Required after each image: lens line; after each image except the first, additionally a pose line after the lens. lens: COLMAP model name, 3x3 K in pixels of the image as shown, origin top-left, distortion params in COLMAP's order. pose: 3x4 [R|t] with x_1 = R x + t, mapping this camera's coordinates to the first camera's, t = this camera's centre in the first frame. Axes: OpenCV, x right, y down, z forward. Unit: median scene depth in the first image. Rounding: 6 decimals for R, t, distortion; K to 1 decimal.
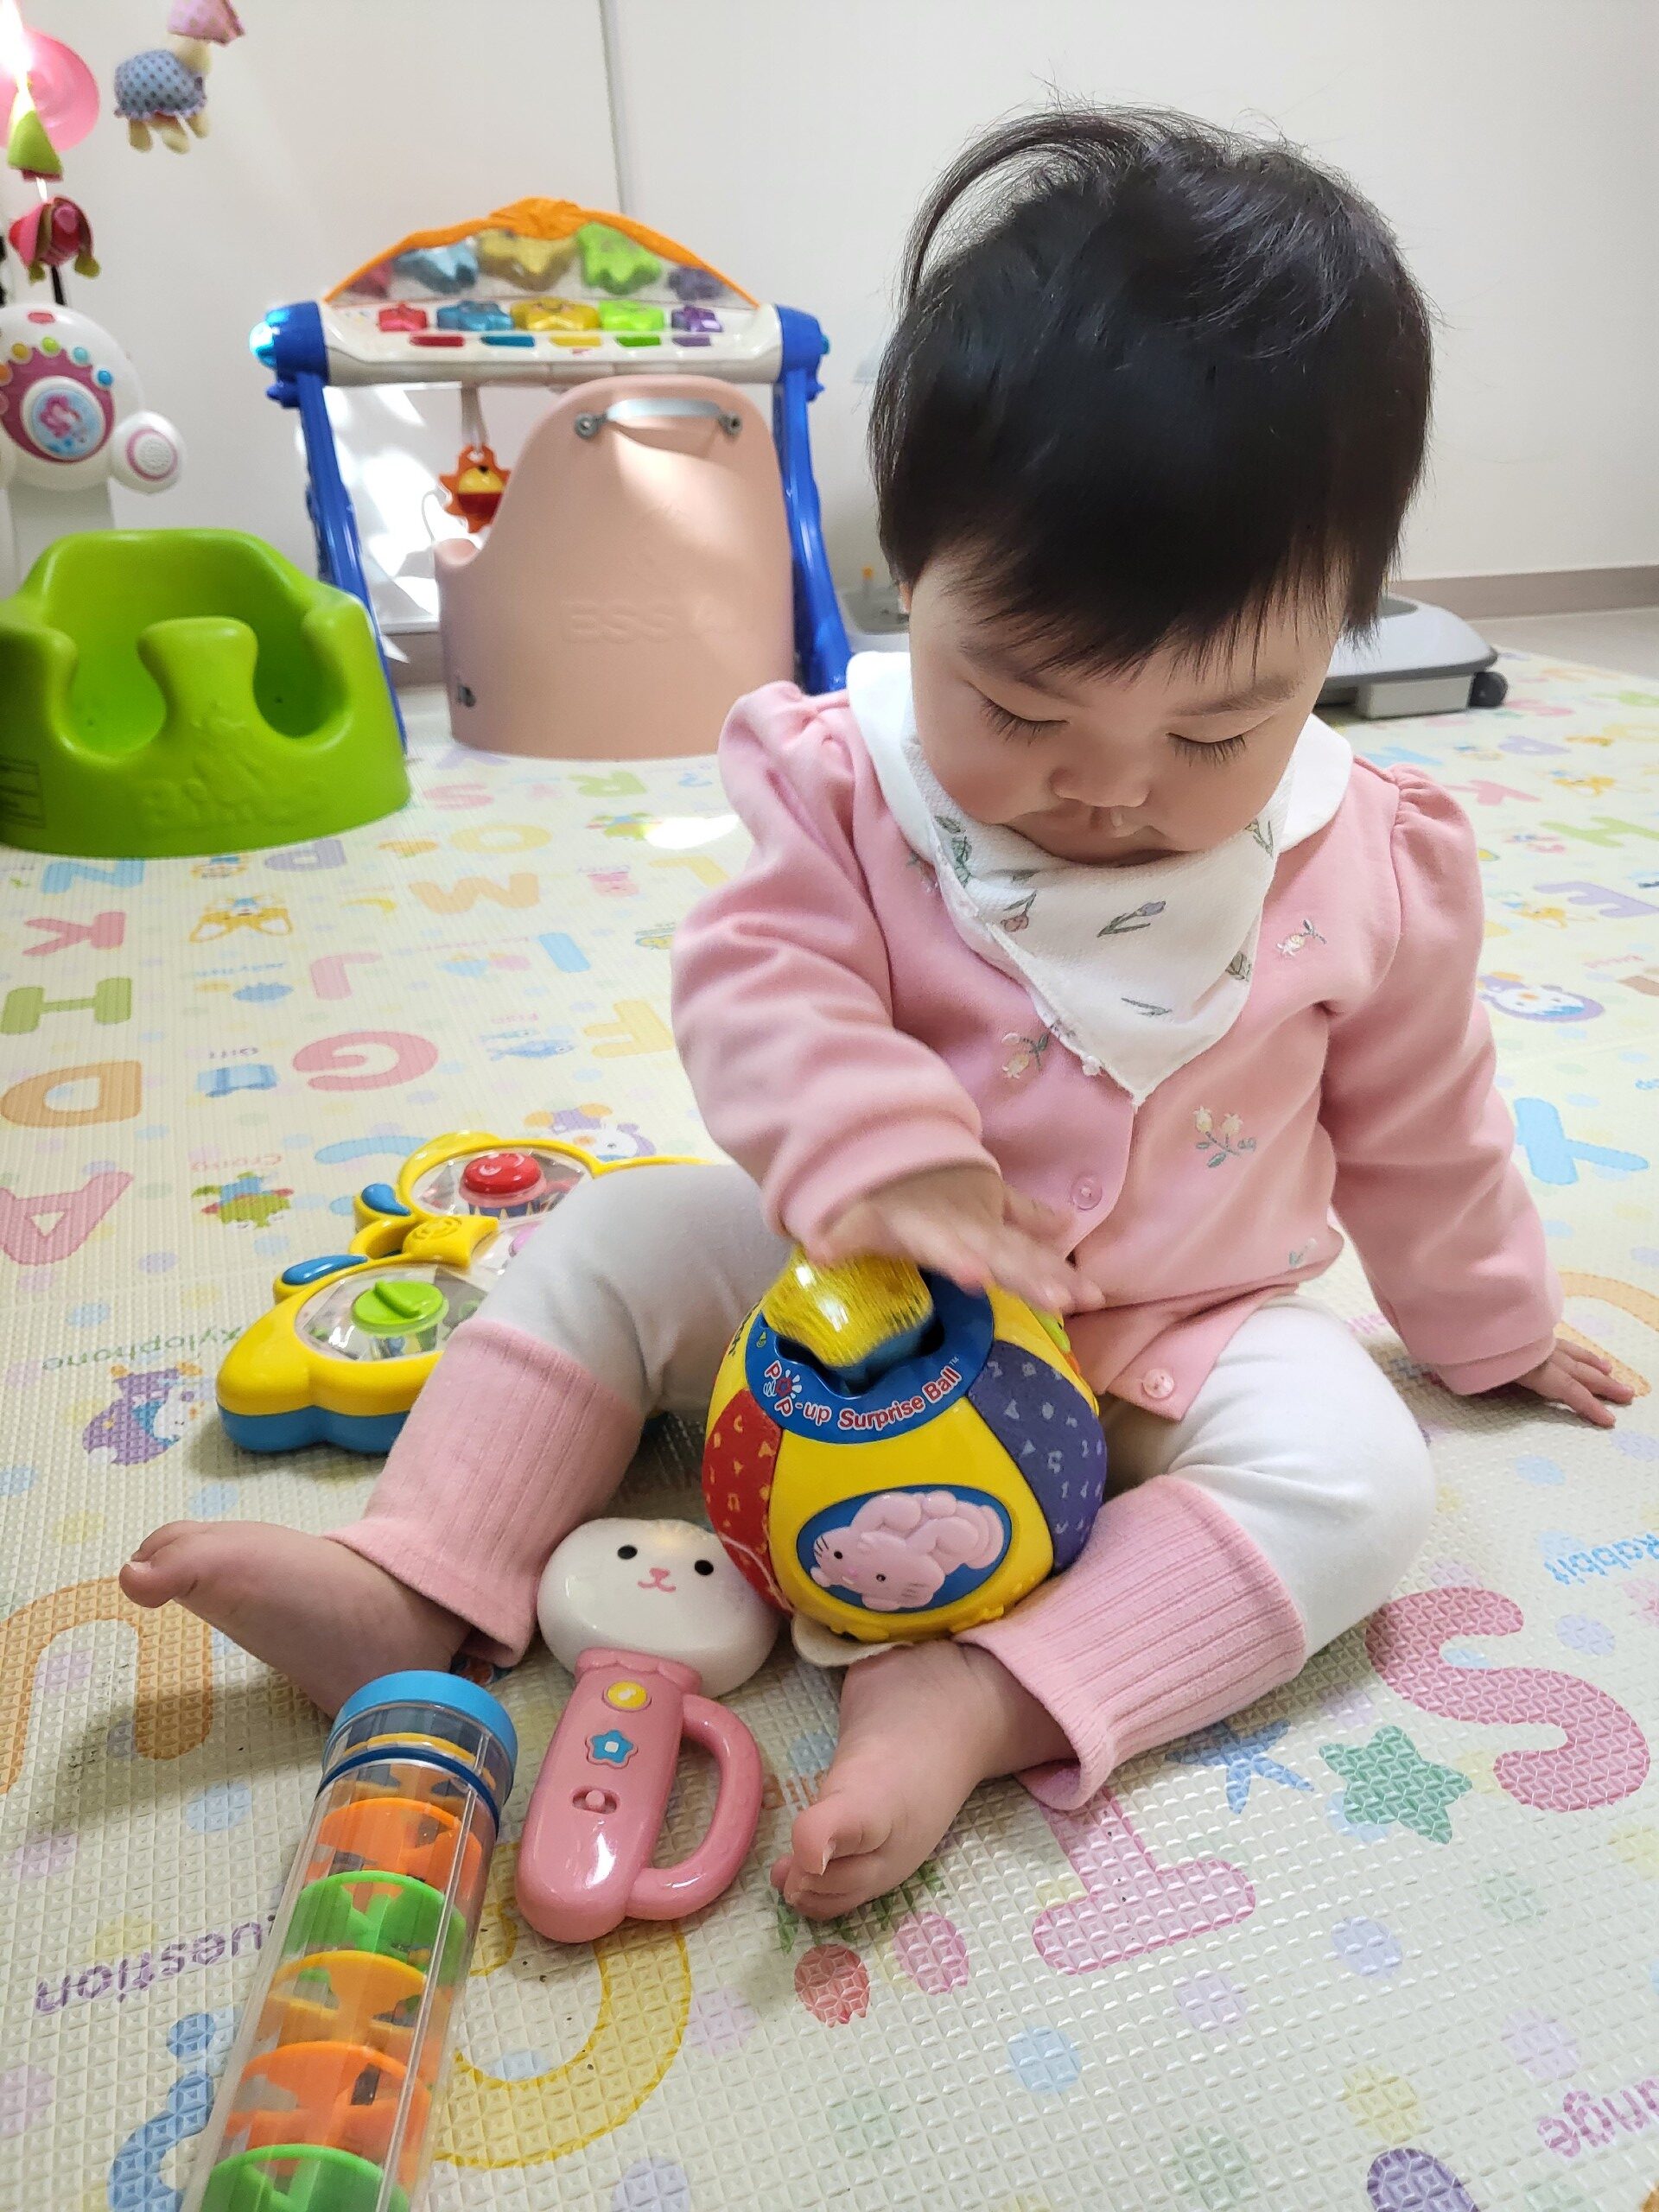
lens RADIAL K [[1727.0, 0, 853.5], [0, 1727.0, 1121.2], [0, 0, 1]] dist [-0.029707, 0.075010]
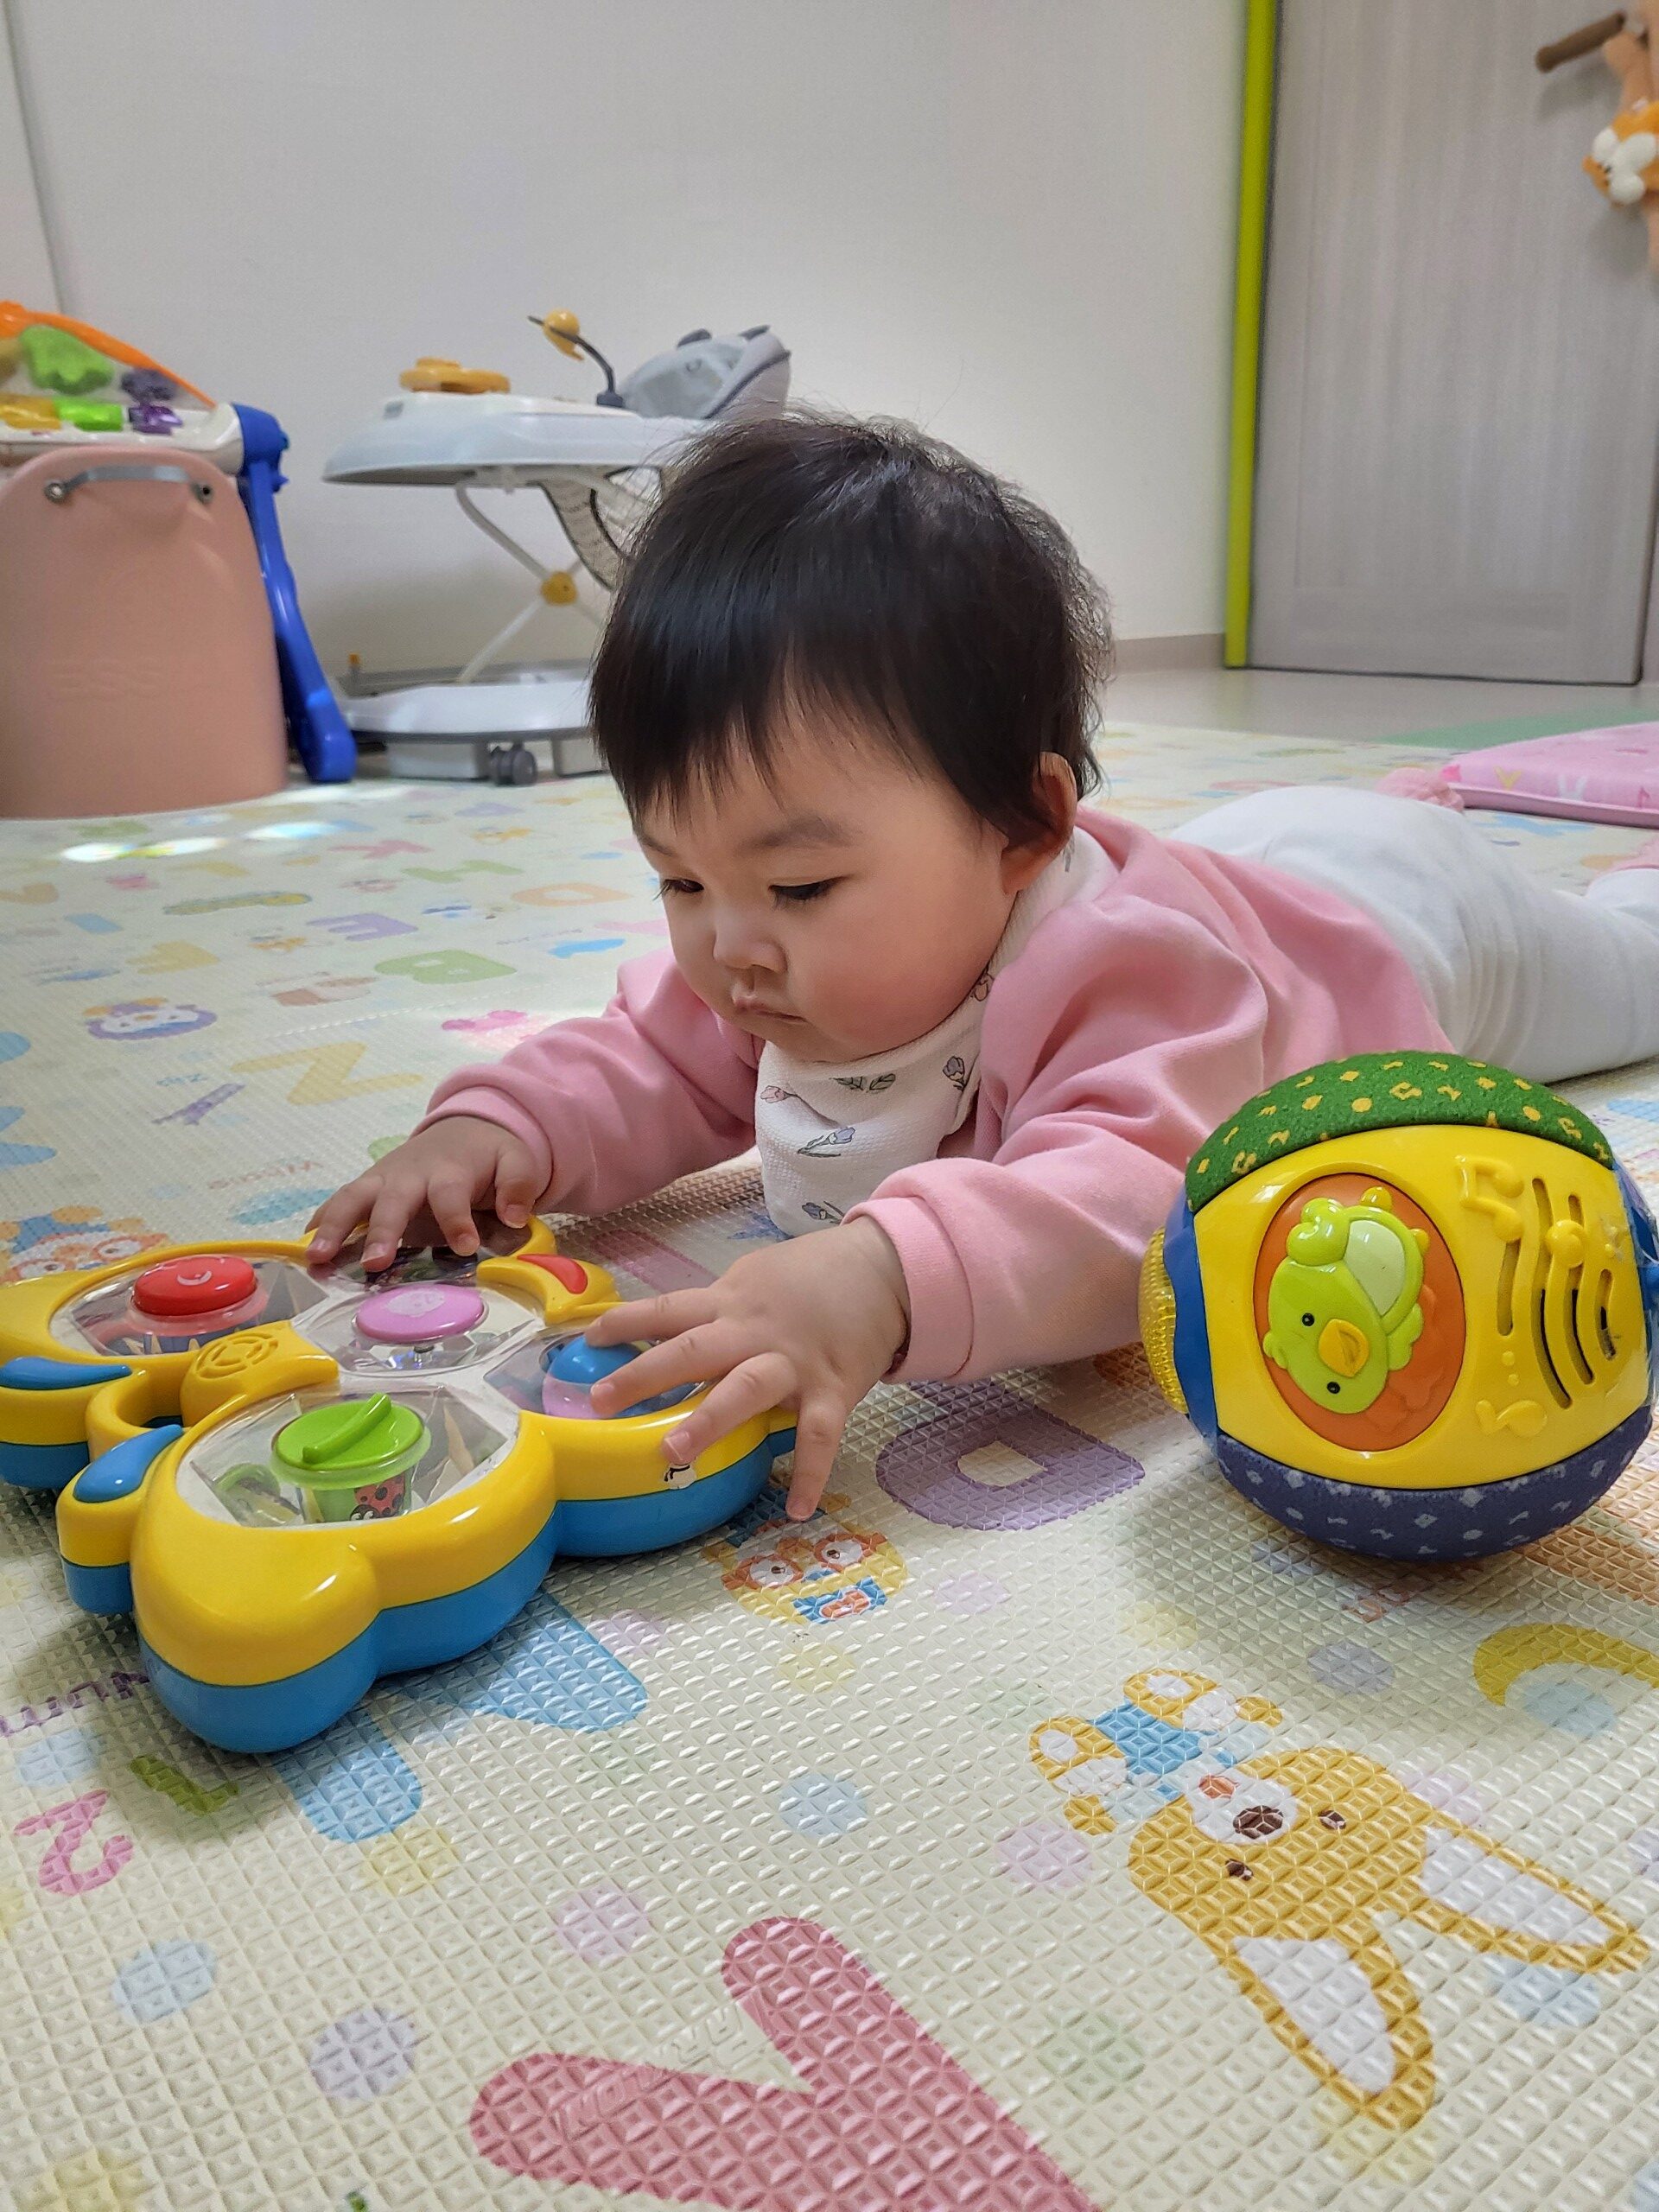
lens RADIAL K [[1727.0, 0, 833.0], [0, 1727.0, 1097.1], [0, 0, 1]] dist [-0.029707, 0.075010]
pose [[0.958480, -0.109037, 0.263491, -0.018180], [0.139516, 0.985175, -0.099825, 0.122223], [-0.248700, 0.132441, 0.959483, -0.068521]]
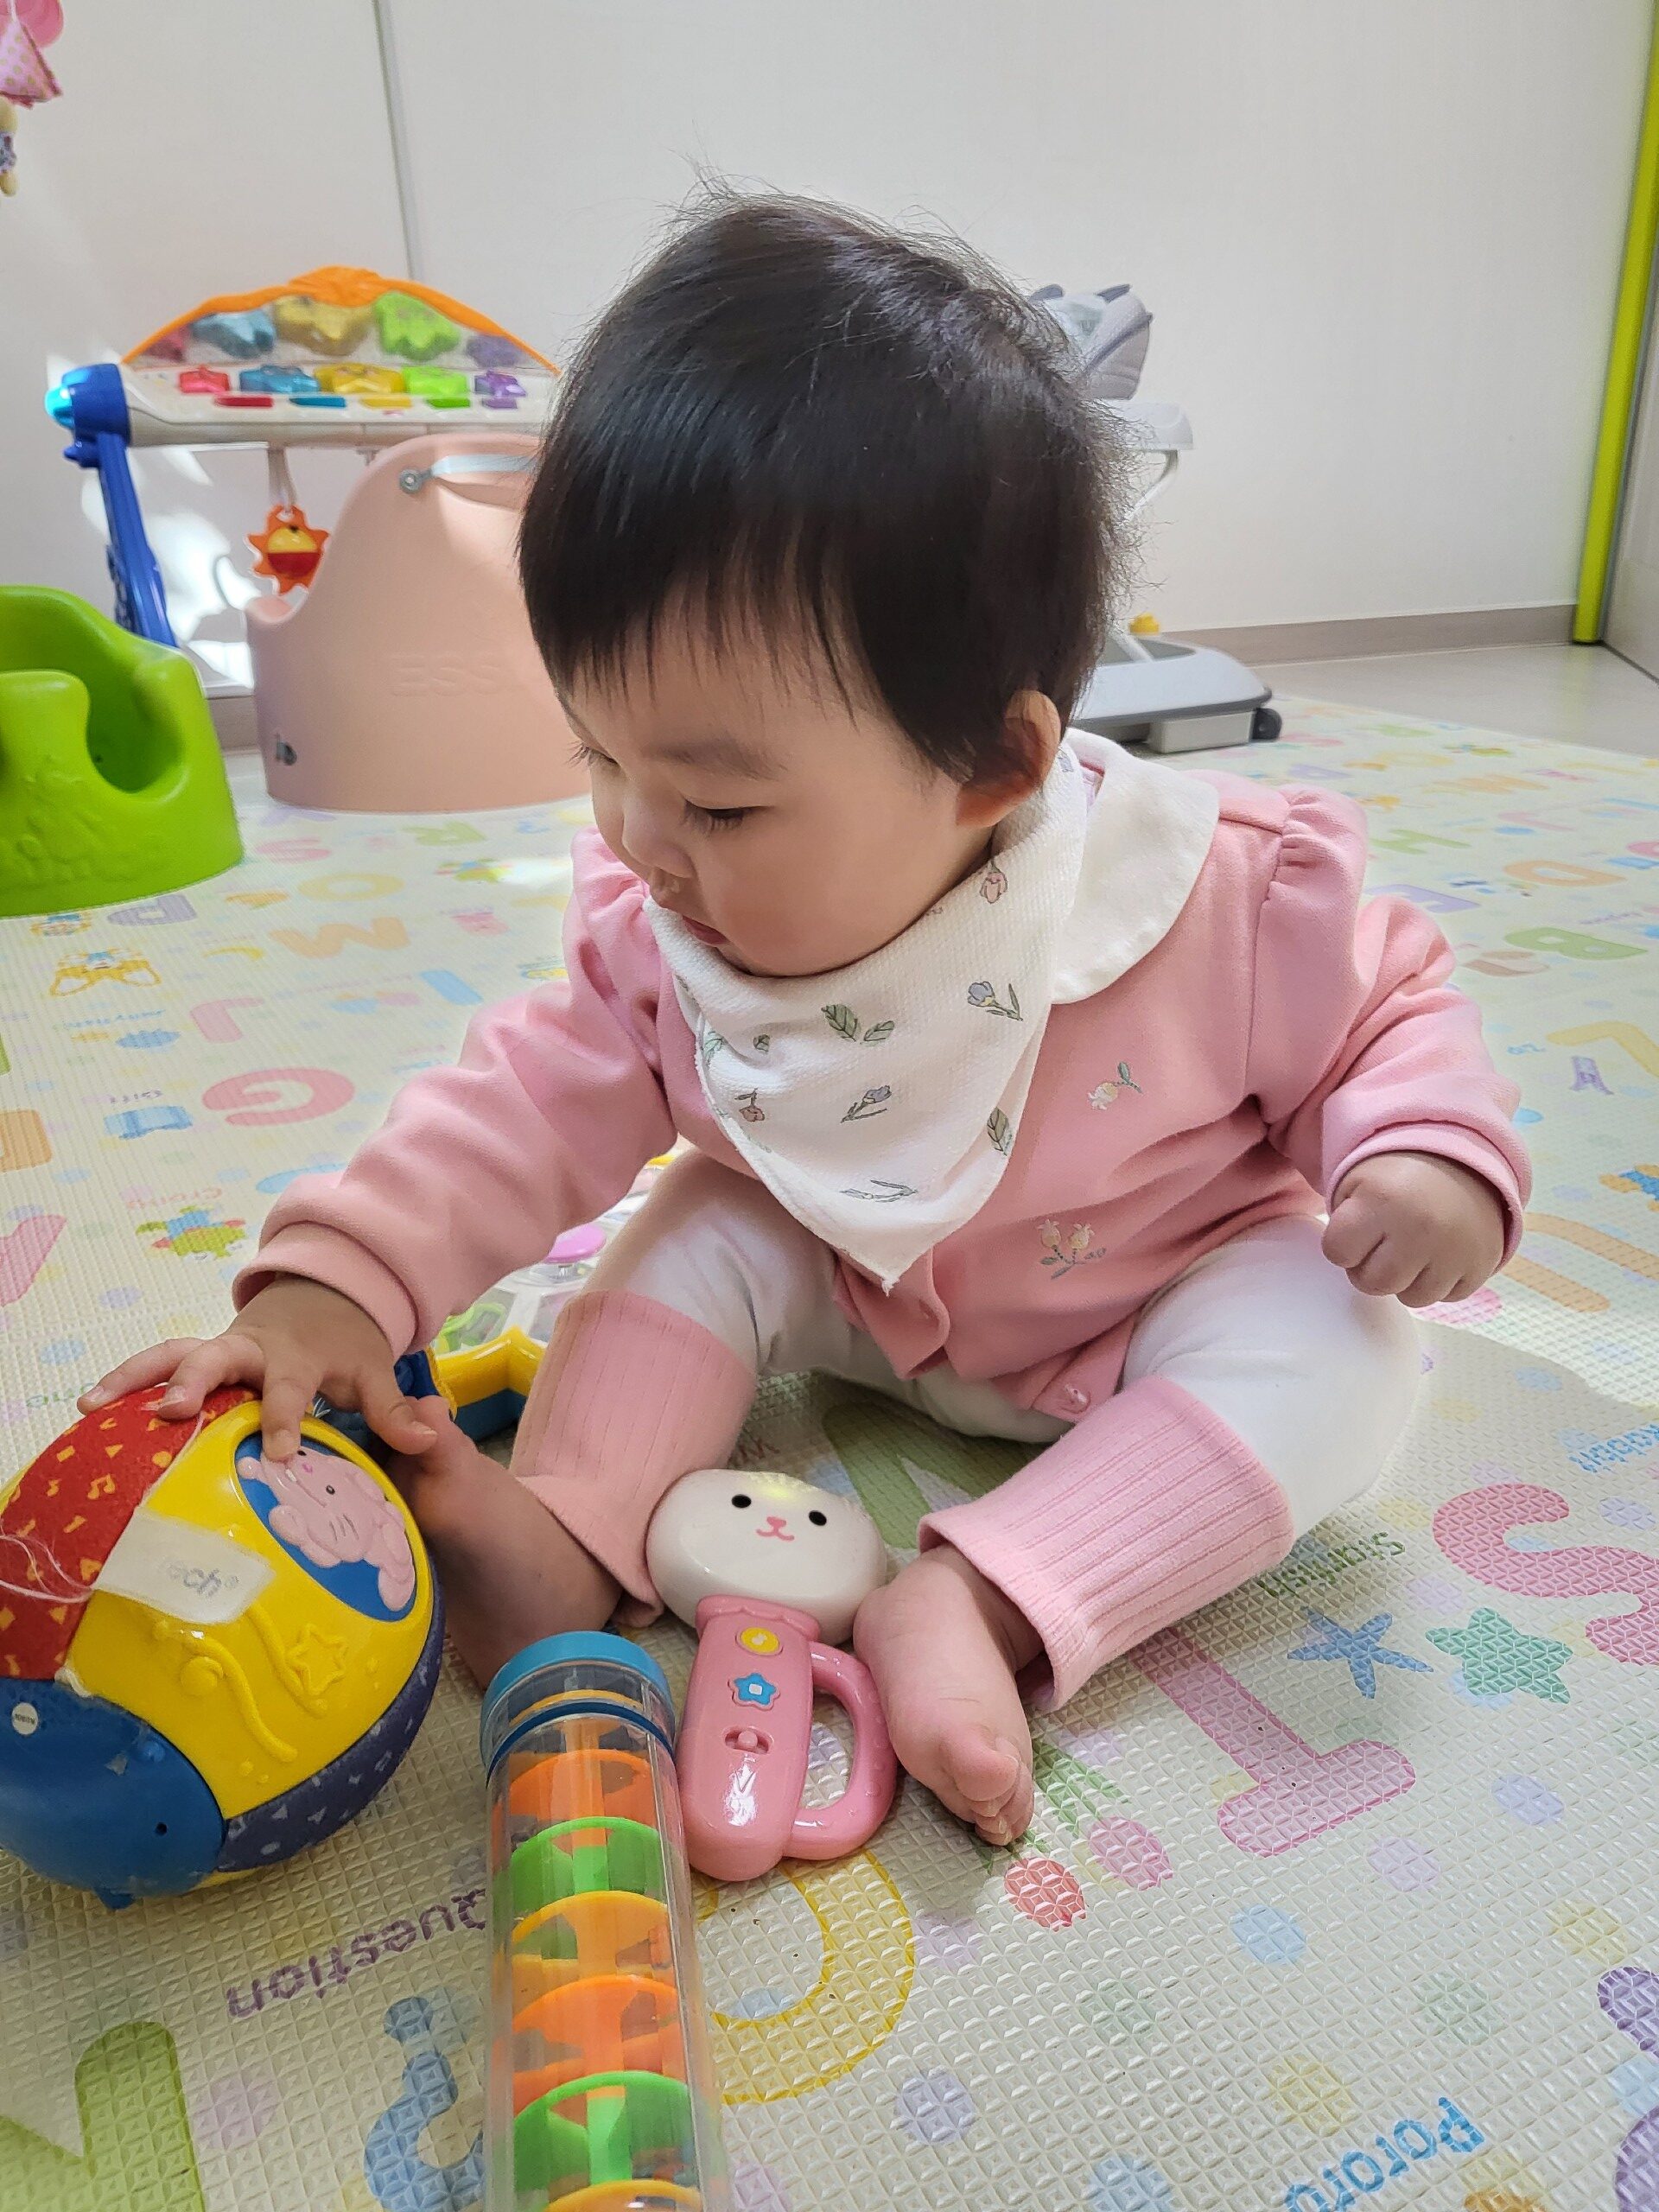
lens RADIAL K [[1727.0, 0, 842.3], [0, 1727.0, 1073.7], [0, 0, 1]] dist [-0.029707, 0.075010]
pose [[0.988496, -0.054069, 0.141255, -0.063272], [0.063808, 0.995820, -0.065352, 0.021515], [-0.137131, 0.073614, 0.987814, -0.003130]]
